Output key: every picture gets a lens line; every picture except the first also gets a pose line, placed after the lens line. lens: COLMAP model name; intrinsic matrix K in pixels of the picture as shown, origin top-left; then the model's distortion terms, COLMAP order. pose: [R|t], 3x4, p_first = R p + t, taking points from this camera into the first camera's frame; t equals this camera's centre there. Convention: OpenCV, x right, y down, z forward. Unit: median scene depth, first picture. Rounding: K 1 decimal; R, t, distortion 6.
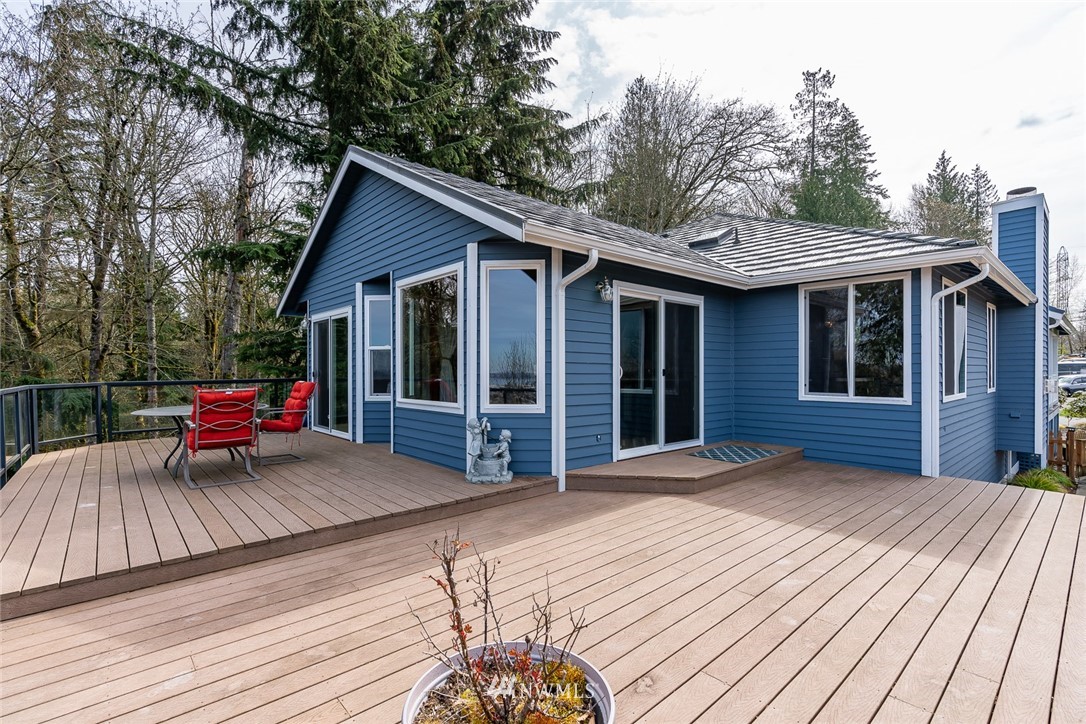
lens RADIAL K [[488.5, 0, 541.9], [0, 488.5, 367.5], [0, 0, 1]] dist [-0.004674, 0.000761]
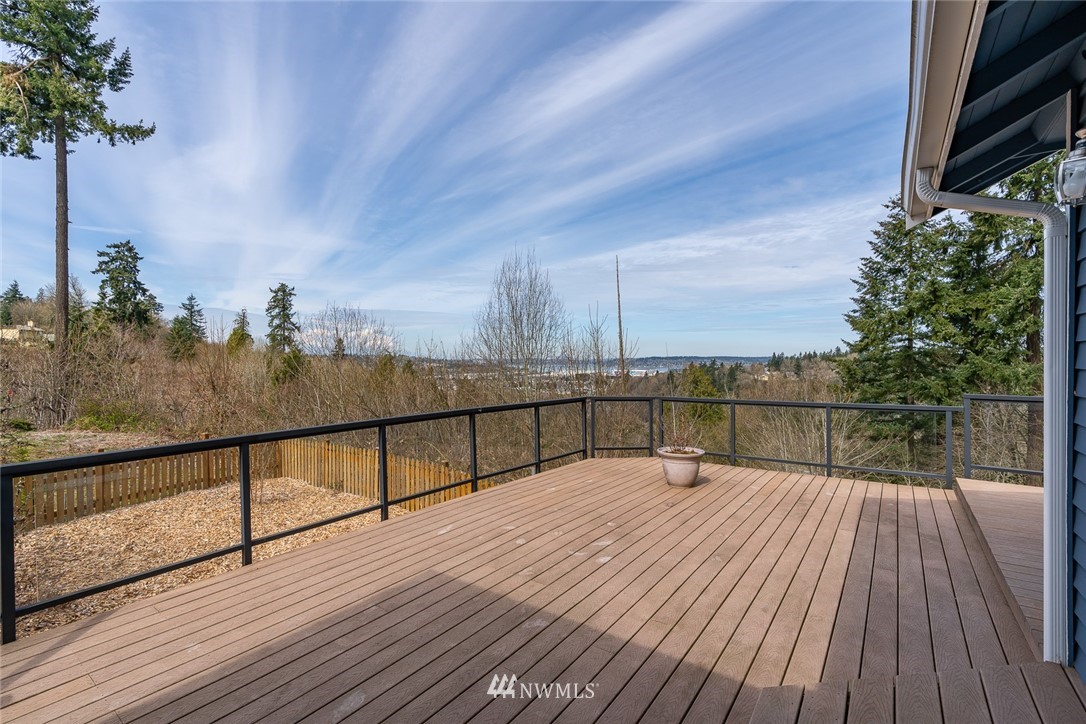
lens RADIAL K [[488.5, 0, 536.2], [0, 488.5, 359.6], [0, 0, 1]] dist [-0.004674, 0.000761]
pose [[-0.976896, 0.002547, -0.213701, 0.876995], [0.002614, 0.999997, -0.000031, -0.065980], [0.213700, -0.000589, -0.976899, 2.036736]]
